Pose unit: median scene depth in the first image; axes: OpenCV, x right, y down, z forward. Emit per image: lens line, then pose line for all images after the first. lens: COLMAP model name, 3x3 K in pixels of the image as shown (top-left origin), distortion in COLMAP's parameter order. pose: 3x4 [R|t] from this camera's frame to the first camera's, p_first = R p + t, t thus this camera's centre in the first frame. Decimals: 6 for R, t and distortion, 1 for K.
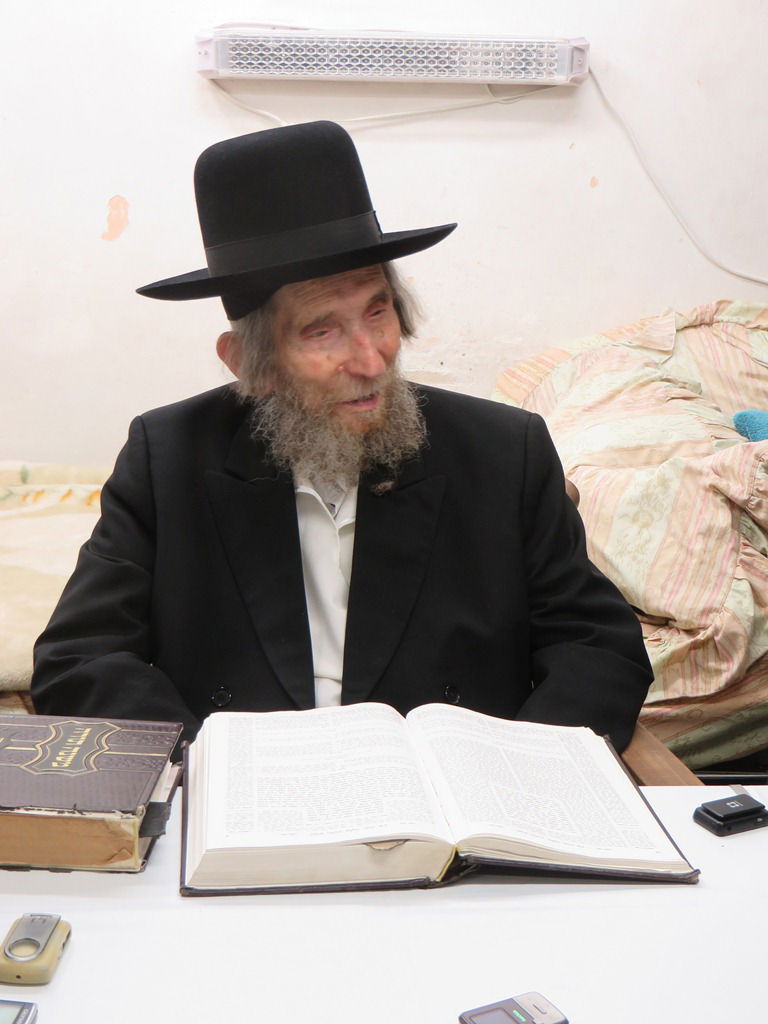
lens RADIAL K [[1301.0, 0, 379.2], [0, 1301.0, 542.3], [0, 0, 1]] dist [-0.045130, -0.011718]
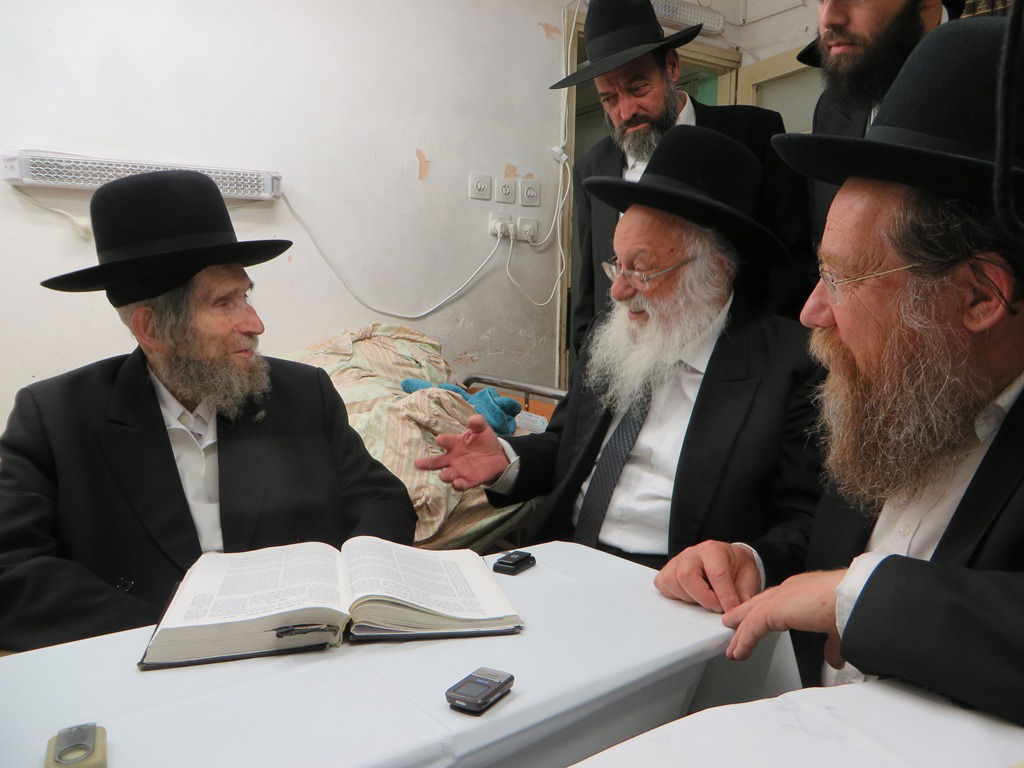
lens RADIAL K [[763.9, 0, 512.0], [0, 763.9, 384.0], [0, 0, 1]] dist [-0.022359, 0.006498]
pose [[0.859020, -0.074192, 0.506537, -0.124292], [0.162664, 0.977724, -0.132650, 0.069384], [-0.485412, 0.196344, 0.851953, 0.084234]]
